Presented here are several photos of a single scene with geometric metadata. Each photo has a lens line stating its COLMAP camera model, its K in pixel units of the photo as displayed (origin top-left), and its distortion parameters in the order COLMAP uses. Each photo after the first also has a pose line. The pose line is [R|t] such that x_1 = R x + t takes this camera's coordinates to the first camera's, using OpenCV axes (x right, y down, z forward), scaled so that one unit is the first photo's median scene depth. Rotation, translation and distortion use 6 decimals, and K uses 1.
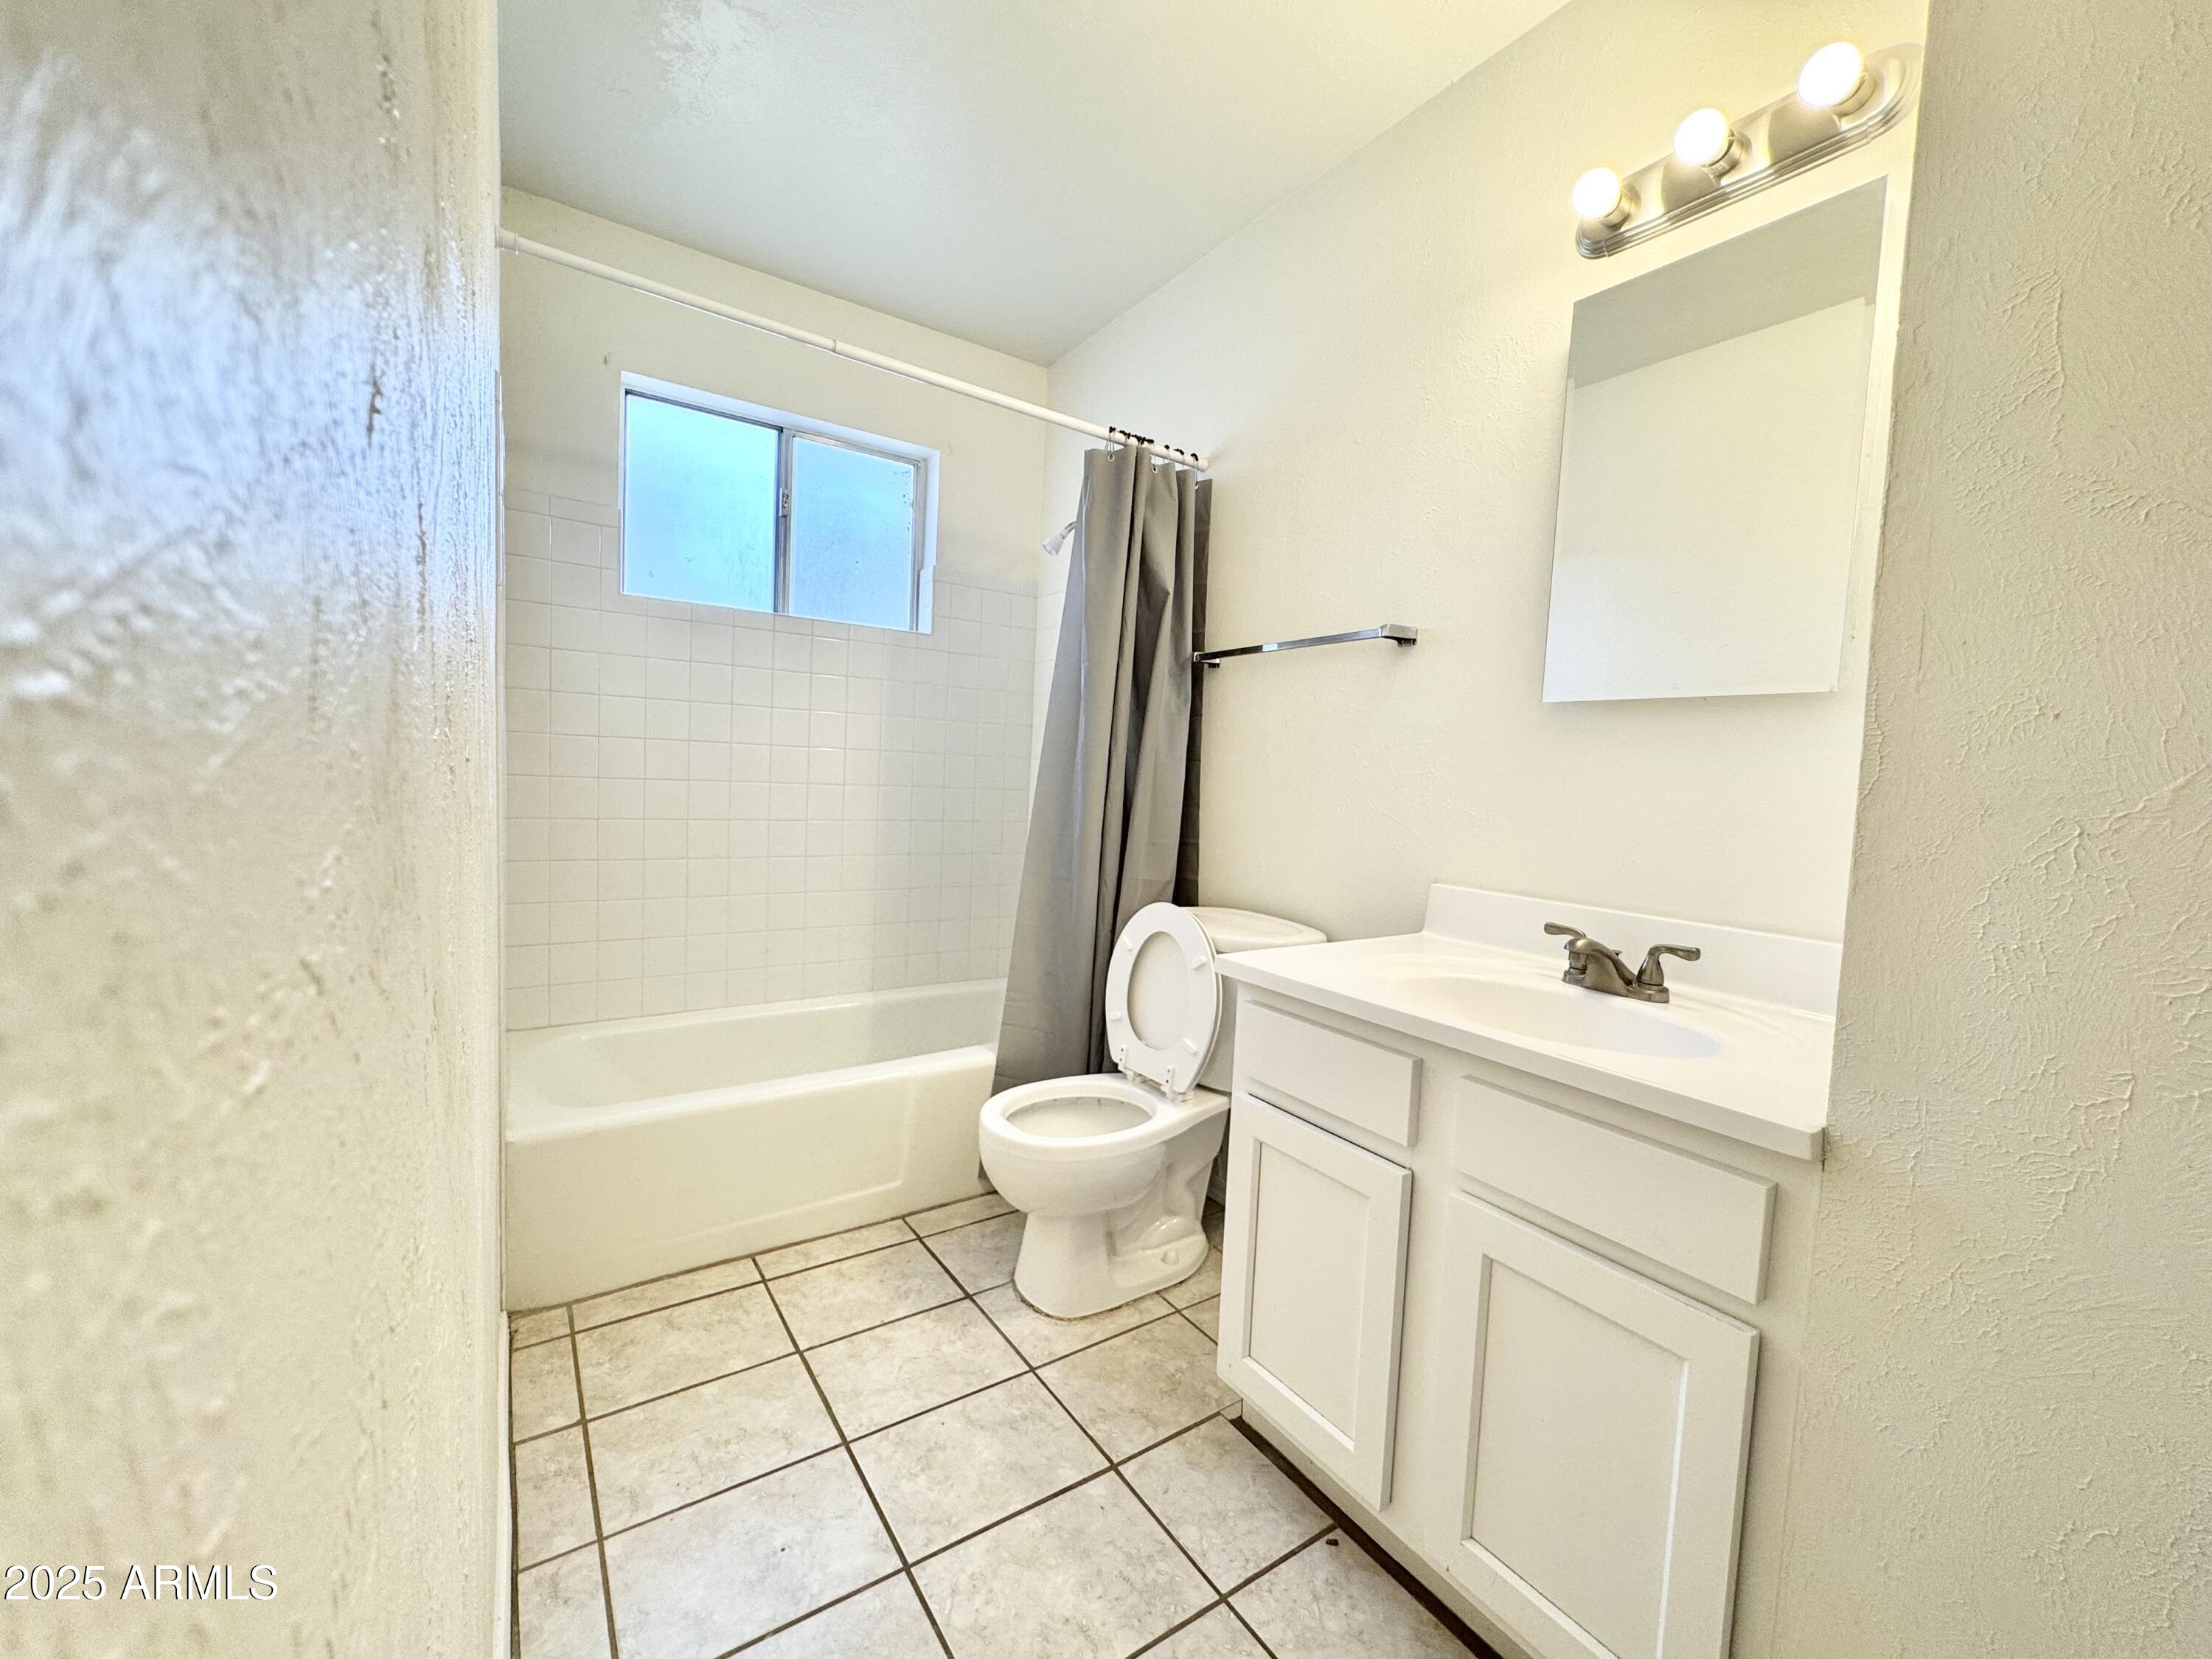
lens RADIAL K [[880.5, 0, 1106.0], [0, 880.5, 829.5], [0, 0, 1]] dist [0.000035, -0.000080]
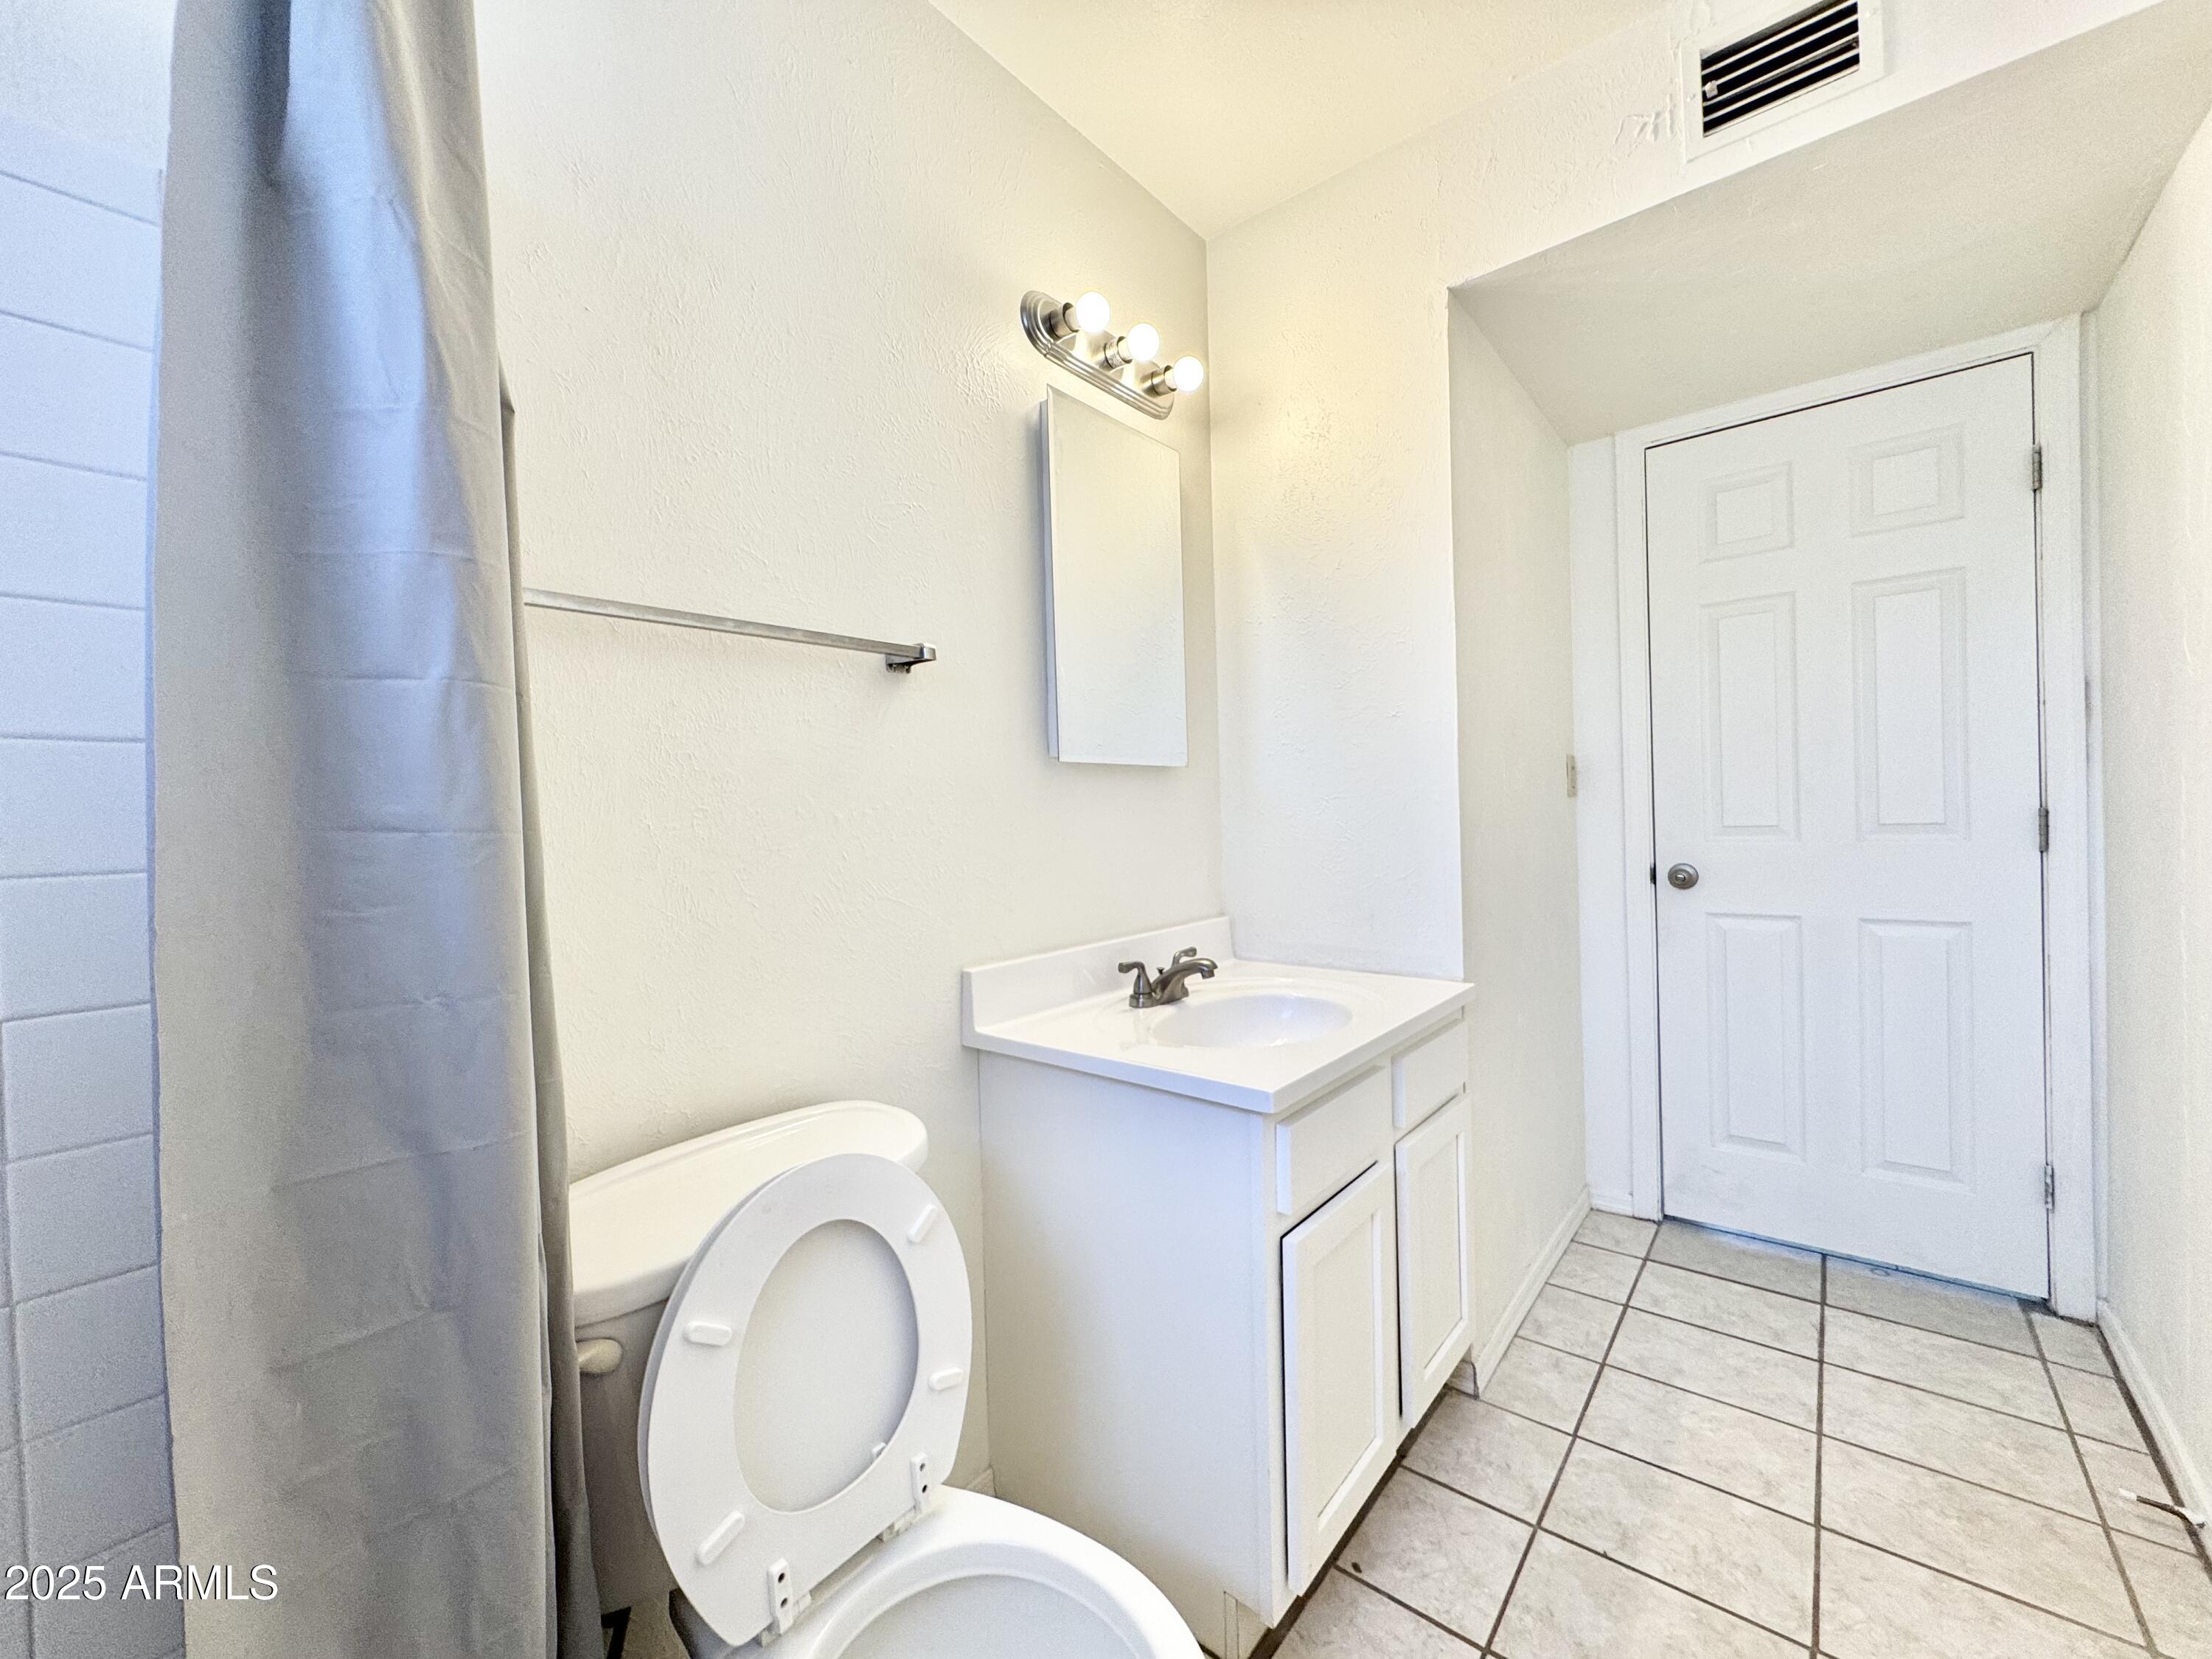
lens RADIAL K [[880.5, 0, 1106.0], [0, 880.5, 829.5], [0, 0, 1]] dist [0.000035, -0.000080]
pose [[-0.286418, -0.049603, 0.956820, -0.573509], [0.075311, 0.994403, 0.074095, -0.154166], [-0.955140, 0.093282, -0.281079, 1.388845]]
